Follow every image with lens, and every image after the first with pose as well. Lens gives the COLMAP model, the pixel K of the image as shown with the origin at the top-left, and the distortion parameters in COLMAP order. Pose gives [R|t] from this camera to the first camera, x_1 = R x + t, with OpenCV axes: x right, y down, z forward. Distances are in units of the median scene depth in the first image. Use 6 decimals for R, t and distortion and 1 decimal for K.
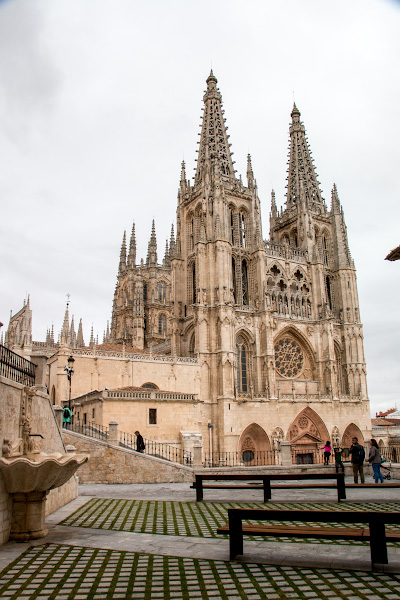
lens RADIAL K [[497.2, 0, 200.0], [0, 497.2, 300.0], [0, 0, 1]] dist [-0.178039, 0.137469]
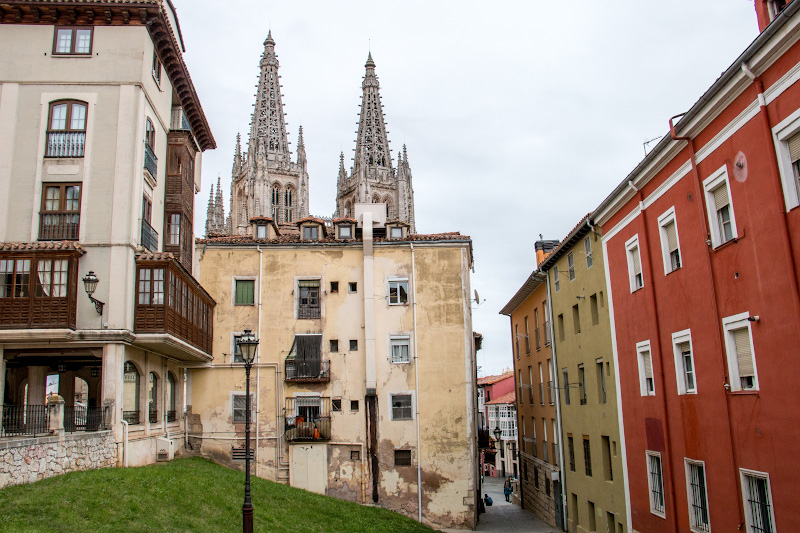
lens RADIAL K [[662.9, 0, 400.0], [0, 662.9, 266.5], [0, 0, 1]] dist [-0.178039, 0.137469]
pose [[0.999680, -0.024647, 0.005664, 0.301292], [0.024135, 0.996705, 0.077435, -0.119250], [-0.007554, -0.077273, 0.996981, -0.361393]]
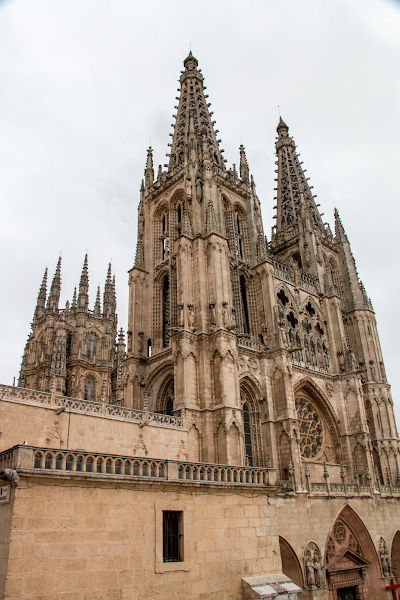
lens RADIAL K [[497.2, 0, 200.0], [0, 497.2, 300.0], [0, 0, 1]] dist [-0.178039, 0.137469]
pose [[0.981364, 0.072946, 0.177773, -0.079410], [-0.037534, 0.980092, -0.194963, 0.080008], [-0.188456, 0.184658, 0.964565, 0.364491]]
